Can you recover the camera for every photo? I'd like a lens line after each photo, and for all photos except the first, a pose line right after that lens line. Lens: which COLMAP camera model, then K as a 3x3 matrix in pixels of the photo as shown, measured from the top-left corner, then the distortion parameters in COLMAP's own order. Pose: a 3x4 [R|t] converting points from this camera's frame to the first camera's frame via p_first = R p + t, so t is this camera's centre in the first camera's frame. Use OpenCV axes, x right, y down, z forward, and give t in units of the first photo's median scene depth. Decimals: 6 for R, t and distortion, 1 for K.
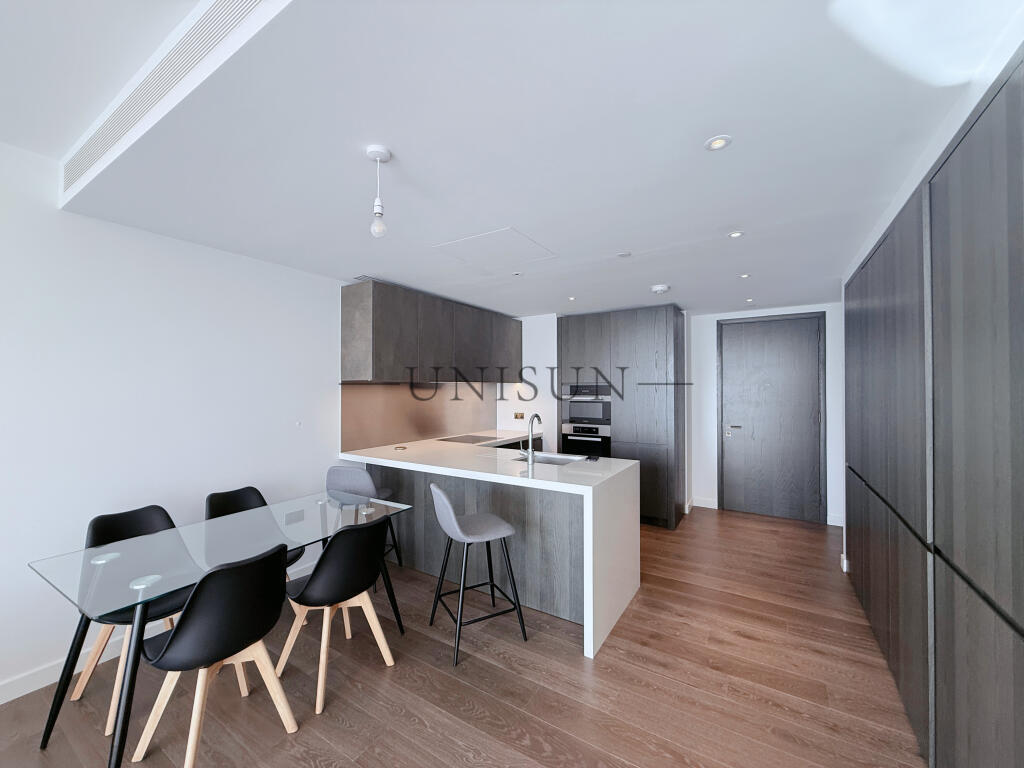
lens RADIAL K [[409.0, 0, 508.2], [0, 409.0, 386.3], [0, 0, 1]] dist [0.001457, -0.000377]
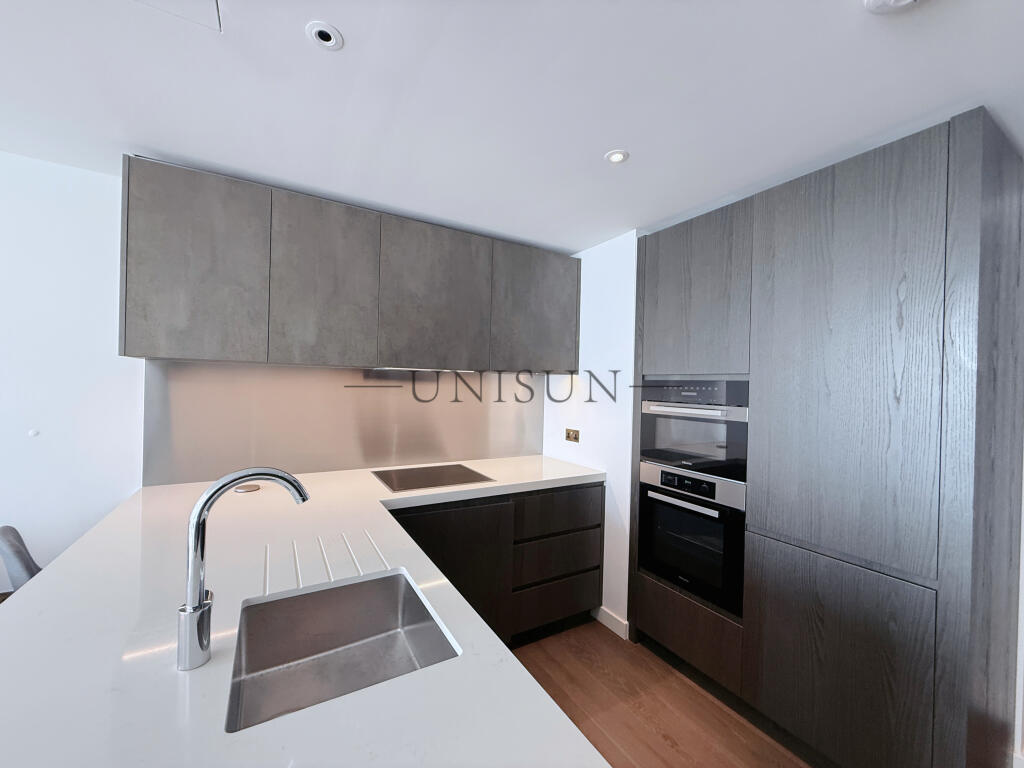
lens RADIAL K [[407.2, 0, 508.2], [0, 407.2, 385.6], [0, 0, 1]] dist [0.002376, -0.000694]
pose [[0.890252, 0.024891, -0.454788, 0.275856], [-0.023287, 0.999687, 0.009128, 0.004386], [0.454872, 0.002464, 0.890553, 0.675004]]
